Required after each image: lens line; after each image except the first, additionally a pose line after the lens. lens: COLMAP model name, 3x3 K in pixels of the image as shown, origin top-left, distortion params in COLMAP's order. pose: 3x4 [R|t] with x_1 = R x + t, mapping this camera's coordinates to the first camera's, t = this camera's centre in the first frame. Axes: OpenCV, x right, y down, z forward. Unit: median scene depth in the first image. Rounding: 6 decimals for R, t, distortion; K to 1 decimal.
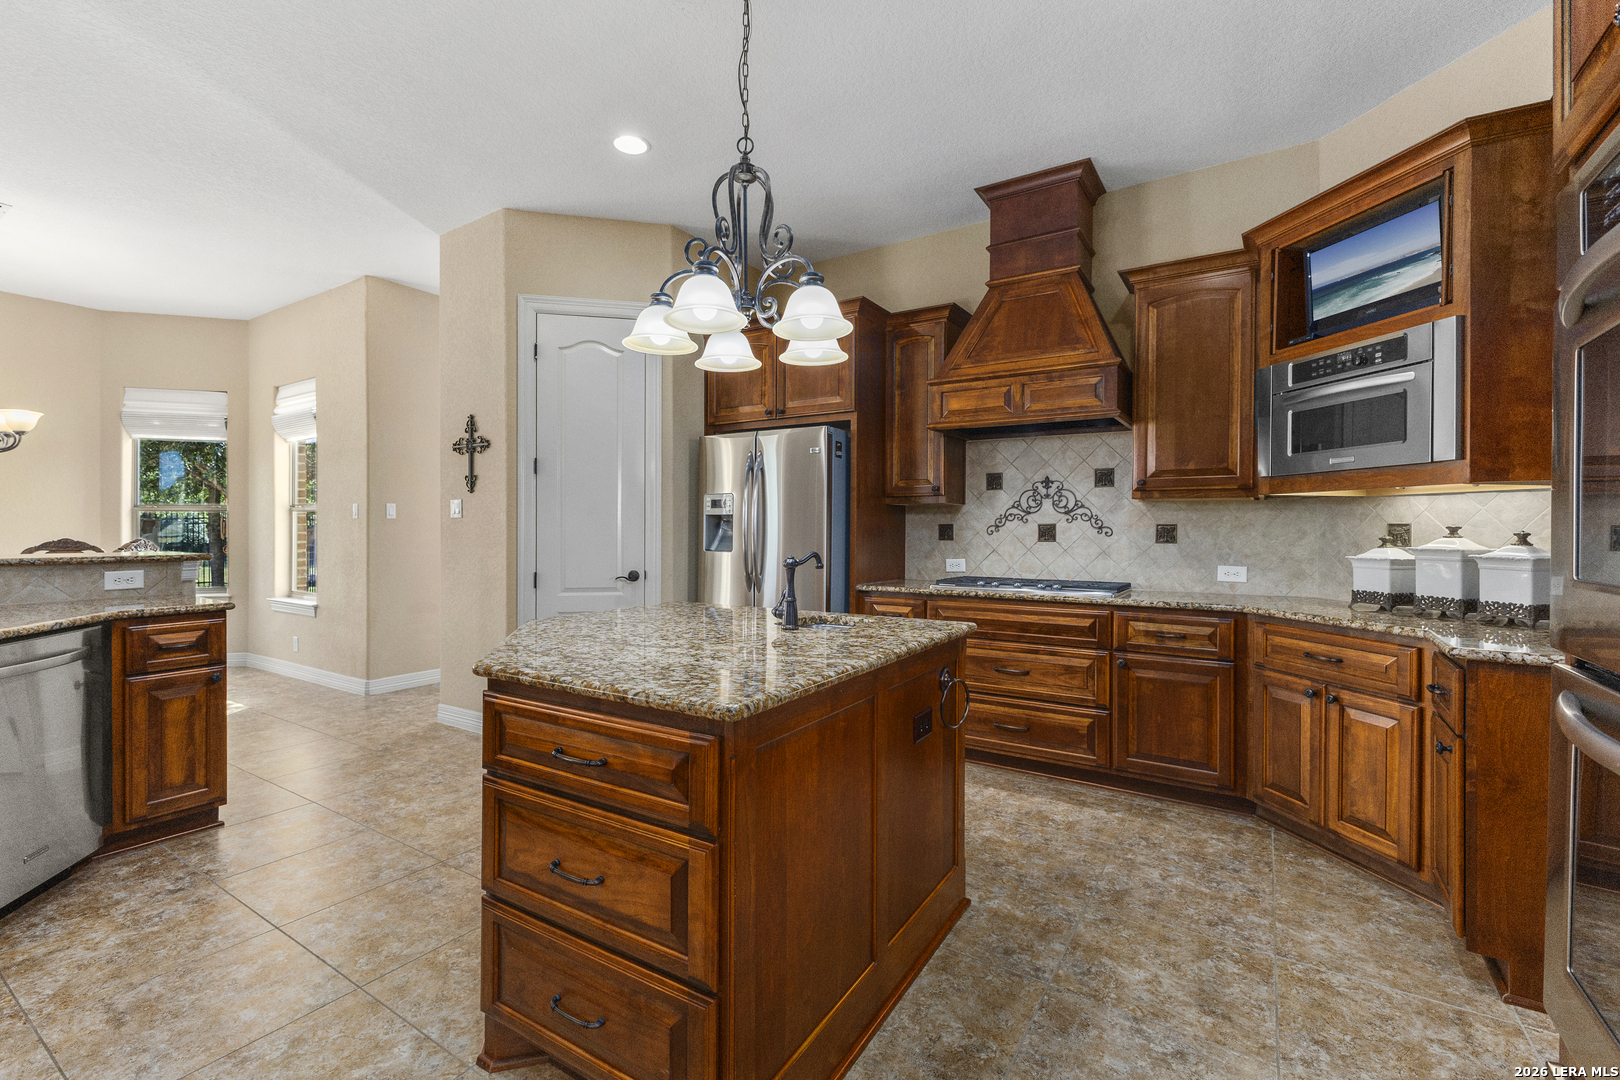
lens RADIAL K [[705.8, 0, 809.6], [0, 705.8, 528.3], [0, 0, 1]] dist [0.011567, -0.003836]
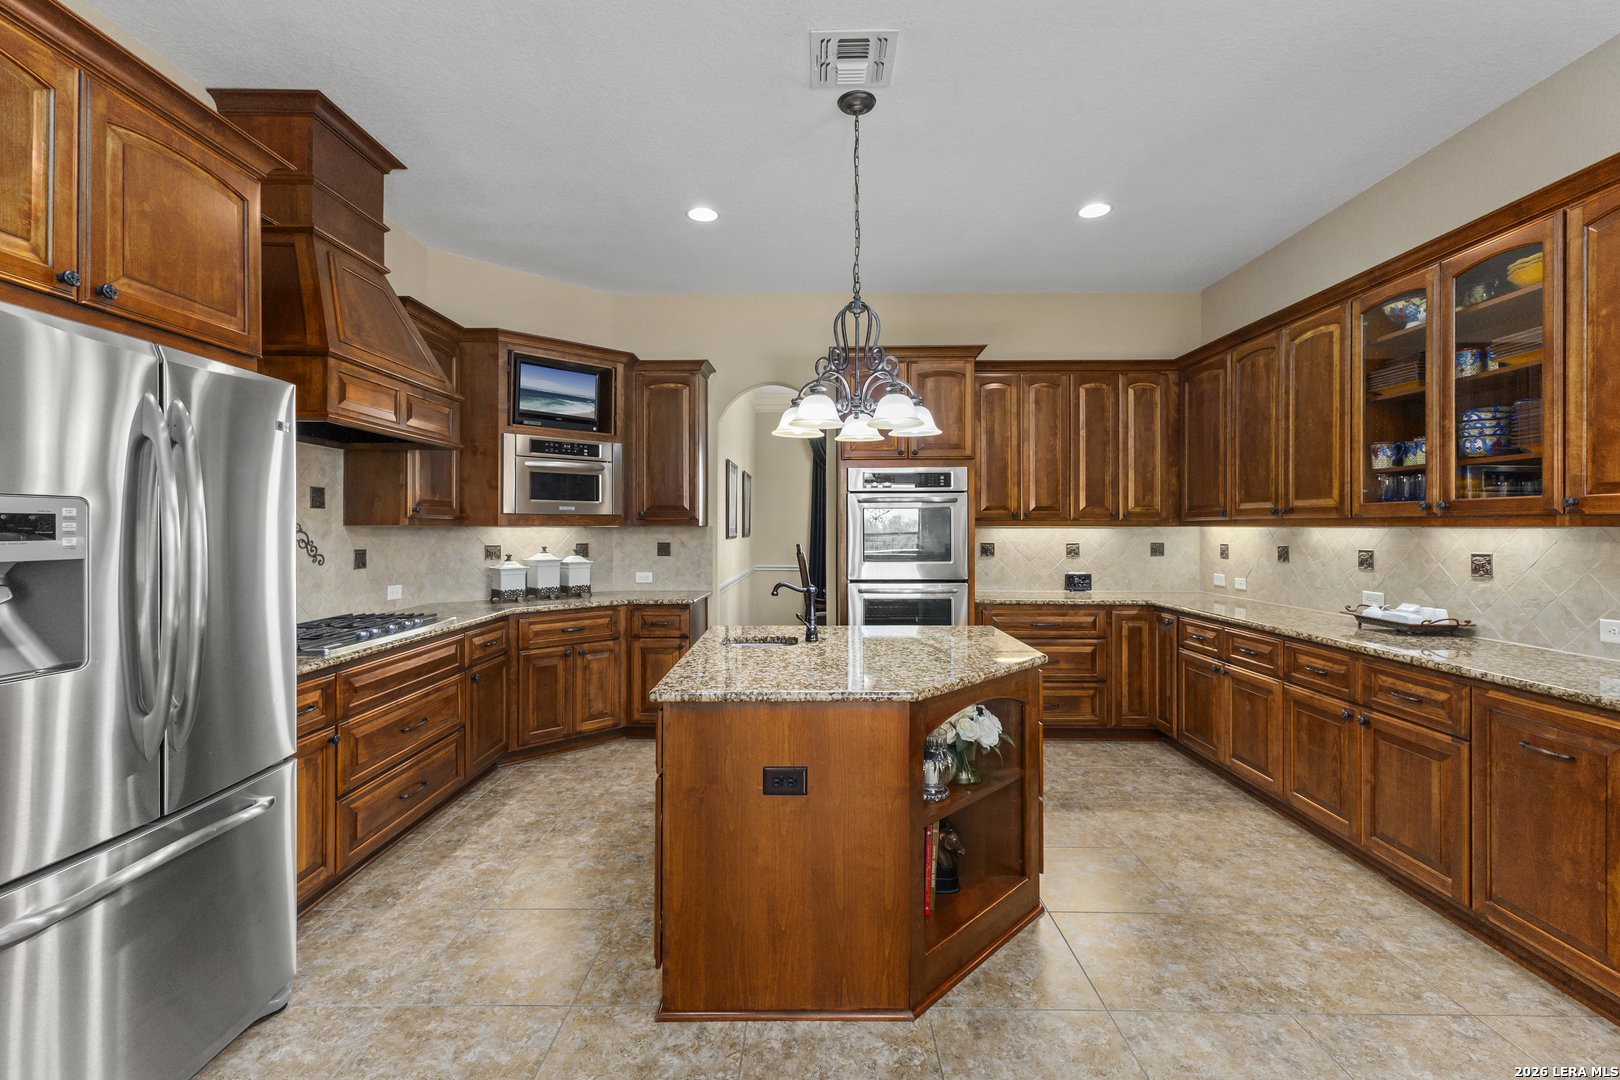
lens RADIAL K [[705.8, 0, 804.2], [0, 705.8, 522.7], [0, 0, 1]] dist [0.011567, -0.003836]
pose [[-0.533796, 0.001198, 0.845612, -0.667302], [-0.005246, 0.999975, -0.004729, -0.042034], [-0.845597, -0.006961, -0.533776, 1.010978]]
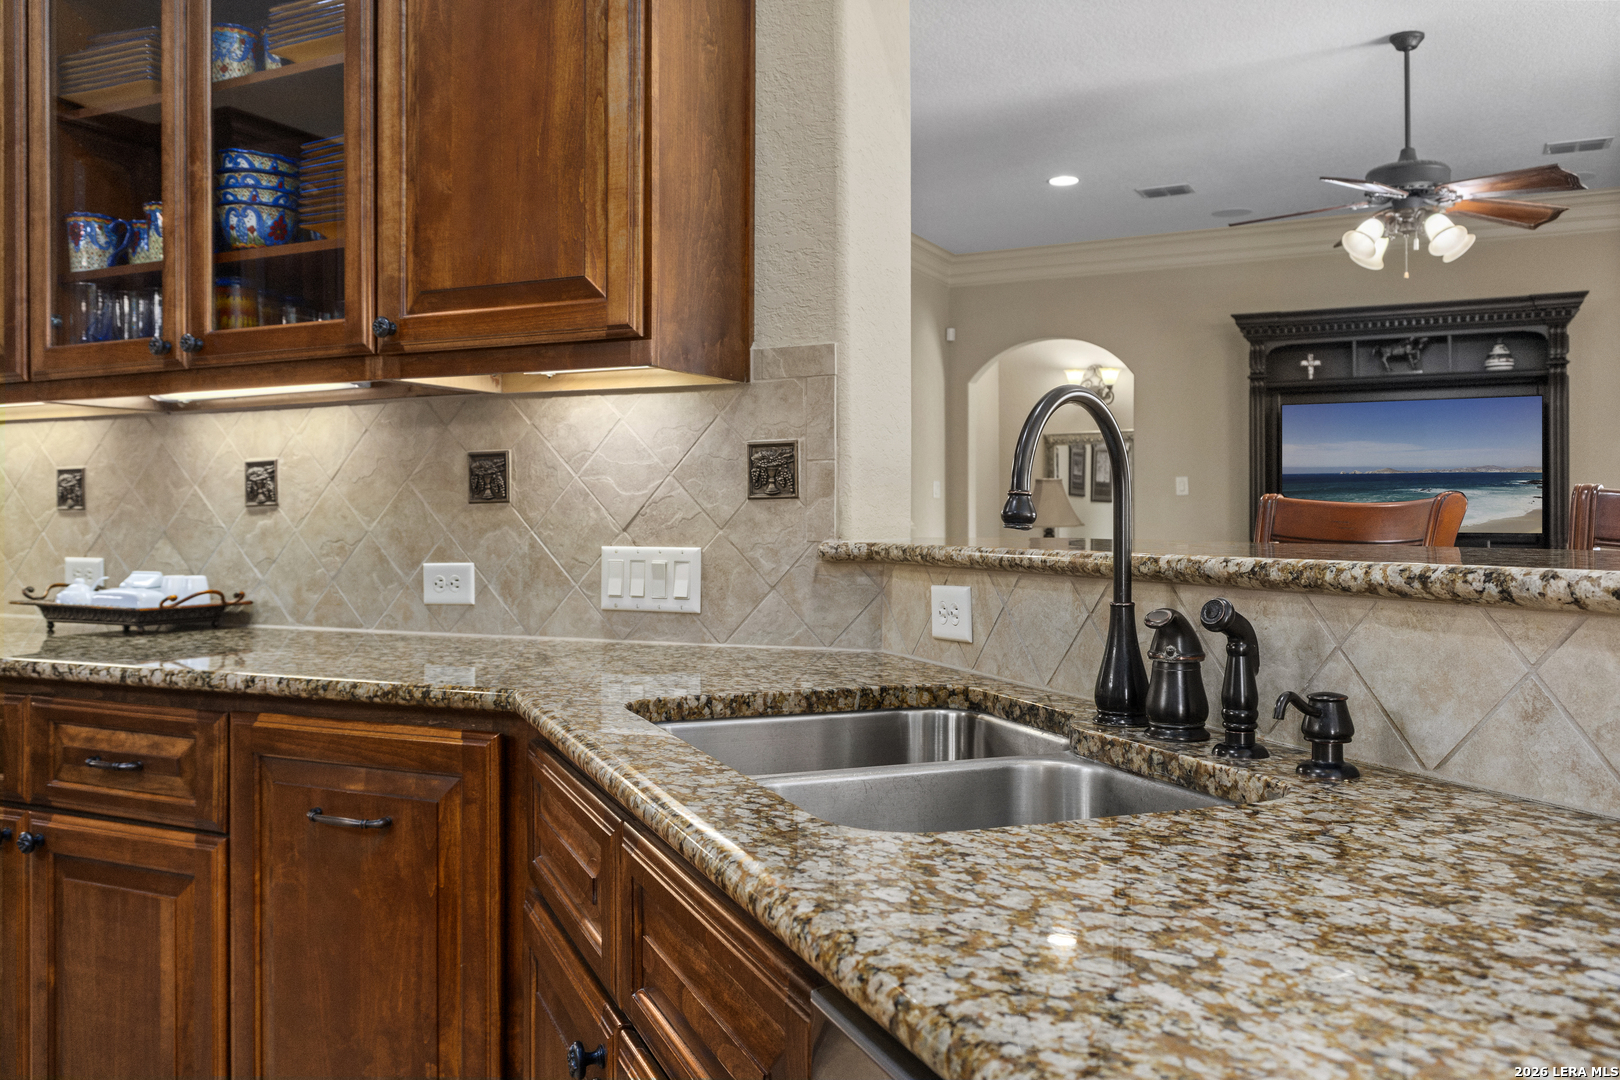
lens RADIAL K [[1336.1, 0, 807.6], [0, 1336.1, 527.5], [0, 0, 1]] dist [0.006162, -0.012733]
pose [[-0.992879, 0.001849, -0.119112, -0.603328], [0.001406, 0.999992, 0.003800, 0.036412], [0.119118, 0.003606, -0.992874, 0.664681]]
